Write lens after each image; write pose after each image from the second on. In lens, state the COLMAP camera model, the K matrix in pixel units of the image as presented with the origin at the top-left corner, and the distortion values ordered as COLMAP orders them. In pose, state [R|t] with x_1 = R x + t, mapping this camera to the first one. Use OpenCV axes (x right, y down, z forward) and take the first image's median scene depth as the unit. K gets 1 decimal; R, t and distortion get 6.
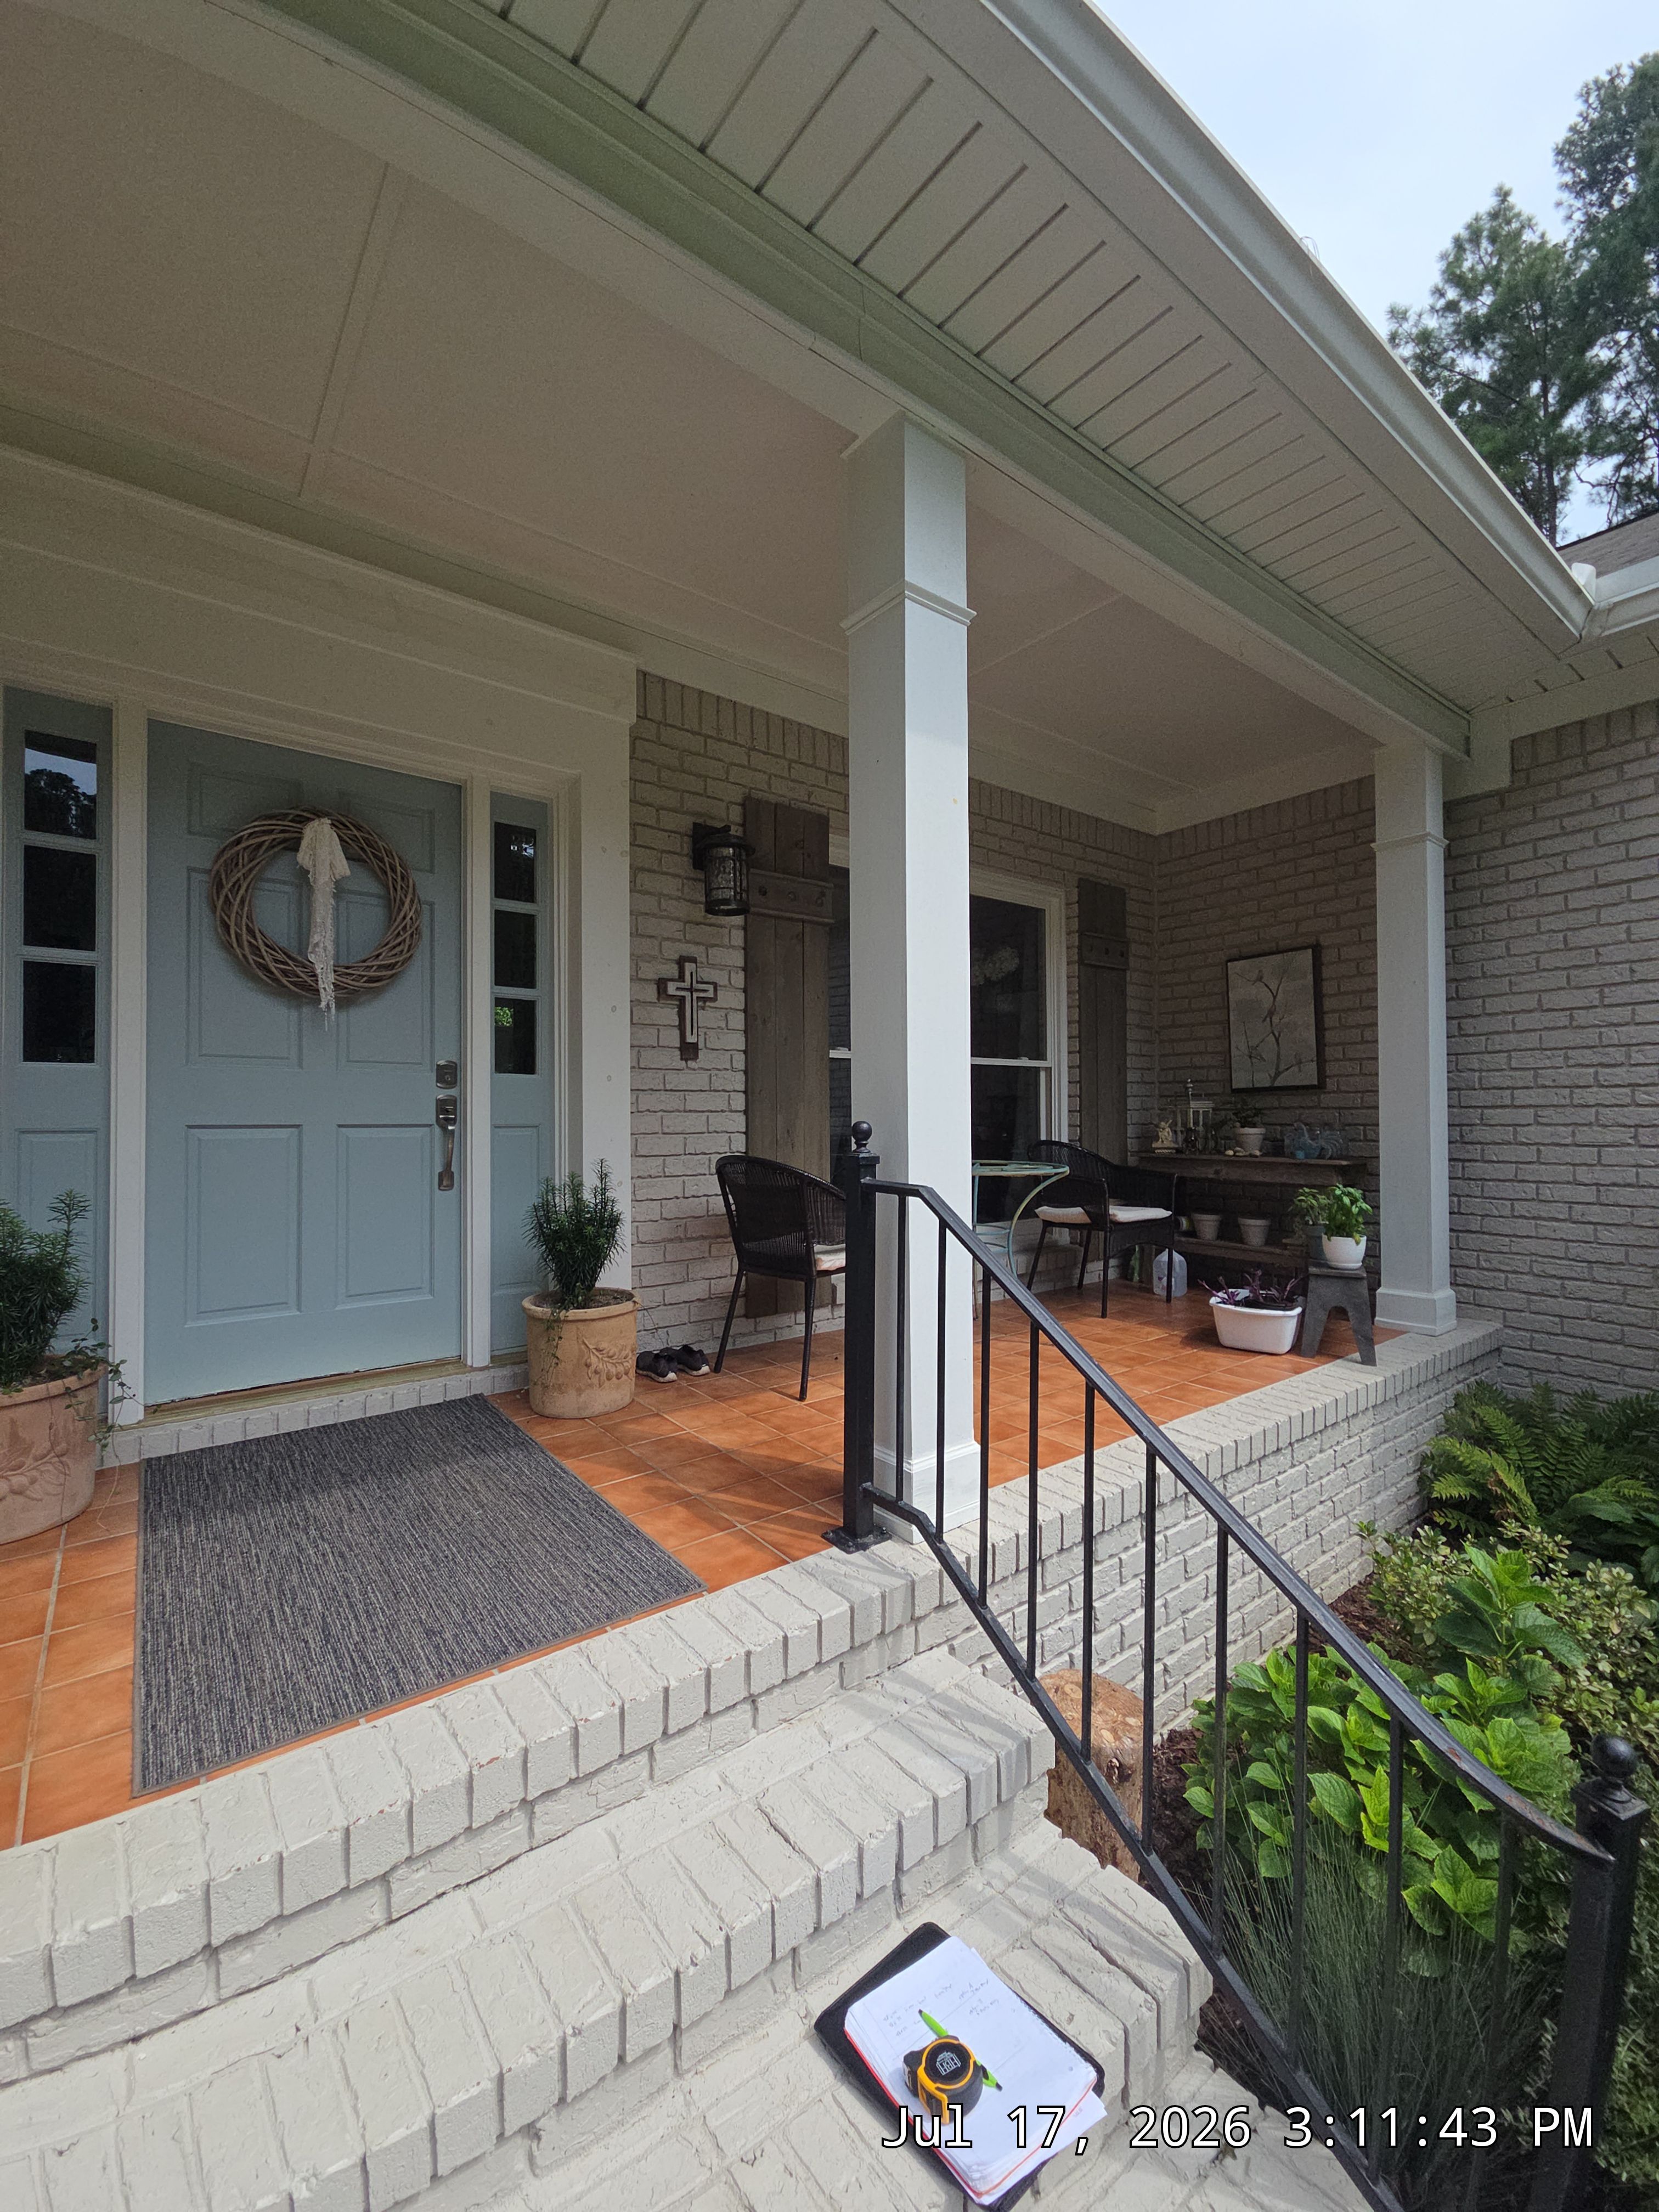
lens RADIAL K [[913.1, 0, 834.9], [0, 913.1, 1102.3], [0, 0, 1]] dist [0.011055, -0.001450]
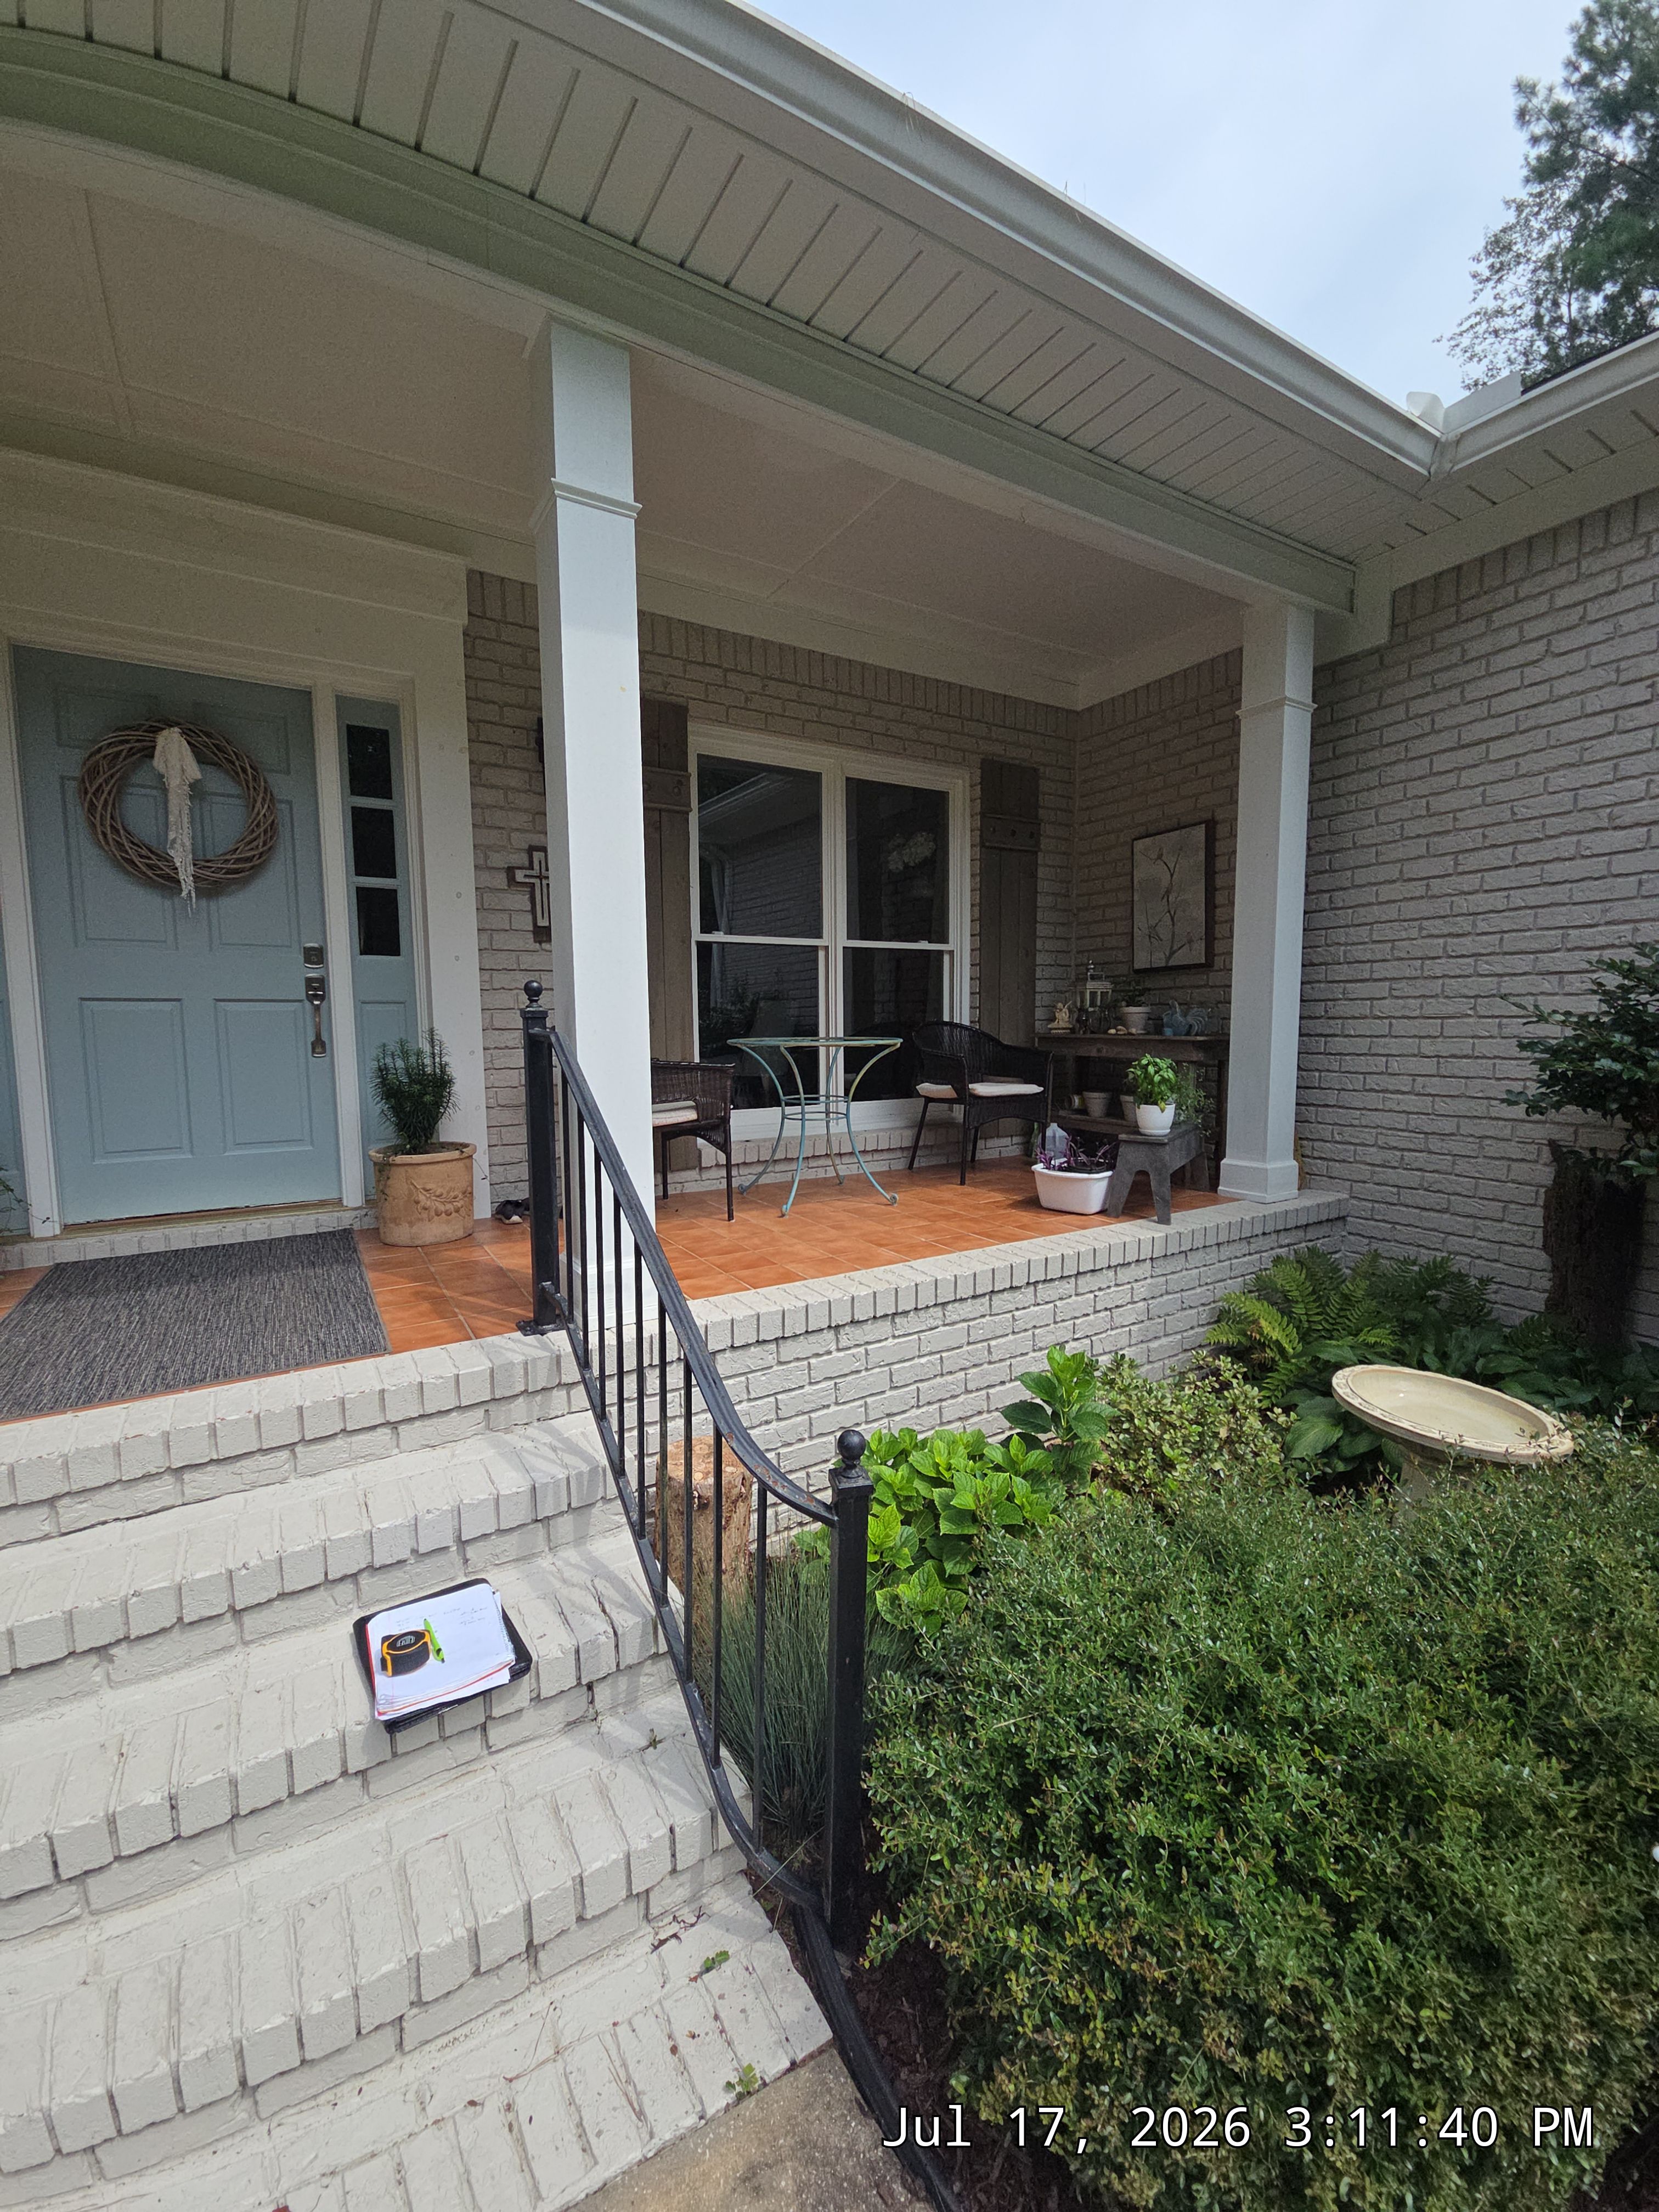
lens RADIAL K [[913.1, 0, 811.5], [0, 913.1, 1098.4], [0, 0, 1]] dist [0.011055, -0.001450]
pose [[0.993718, 0.004469, -0.111820, 0.288788], [0.007095, 0.994676, 0.102804, 0.030044], [0.111684, -0.102951, 0.988396, -0.071239]]
